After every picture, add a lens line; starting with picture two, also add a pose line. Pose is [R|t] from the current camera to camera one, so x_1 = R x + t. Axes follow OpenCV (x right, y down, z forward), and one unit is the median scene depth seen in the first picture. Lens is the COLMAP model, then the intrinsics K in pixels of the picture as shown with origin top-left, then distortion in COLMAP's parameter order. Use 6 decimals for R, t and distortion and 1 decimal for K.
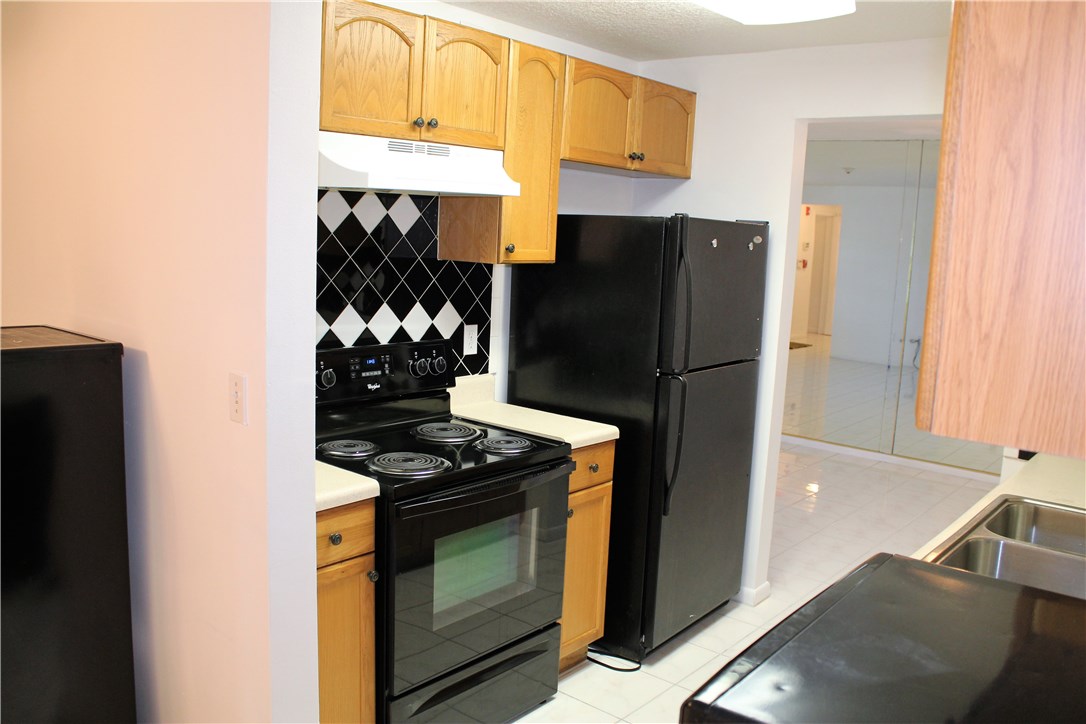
lens RADIAL K [[905.8, 0, 540.6], [0, 905.8, 361.9], [0, 0, 1]] dist [-0.108334, 0.062784]
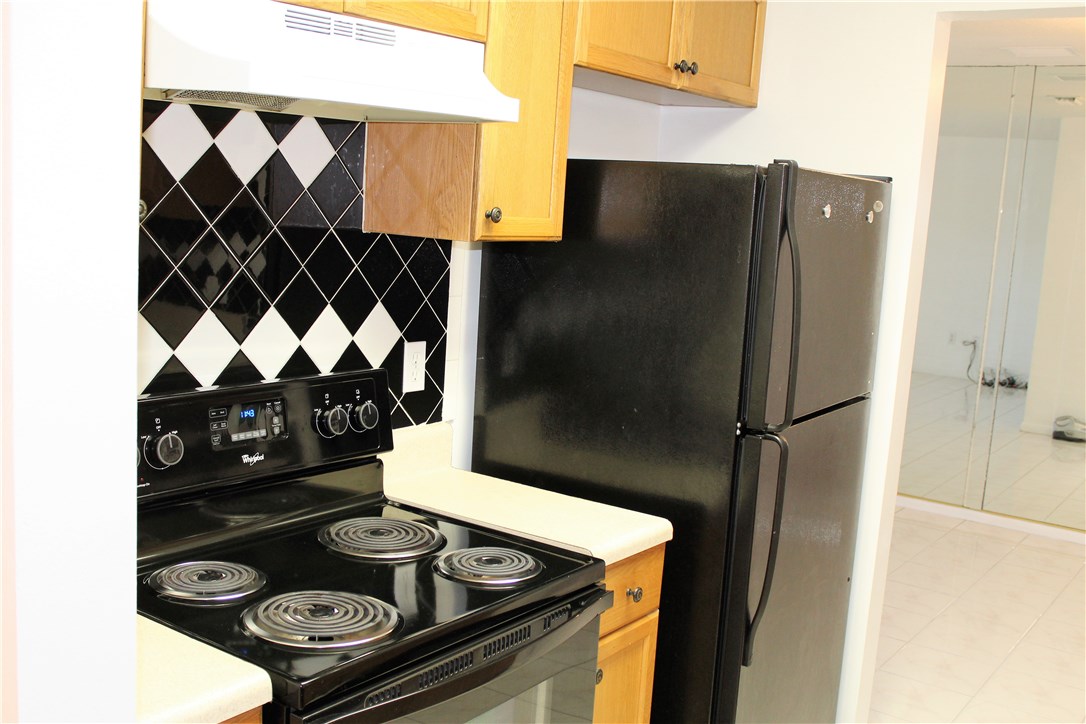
lens RADIAL K [[1156.5, 0, 544.4], [0, 1156.5, 365.5], [0, 0, 1]] dist [-0.055377, 0.000000]
pose [[0.996784, 0.006379, 0.079875, -0.058314], [-0.006941, 0.999953, 0.006754, -0.034150], [-0.079828, -0.007287, 0.996782, 0.258236]]
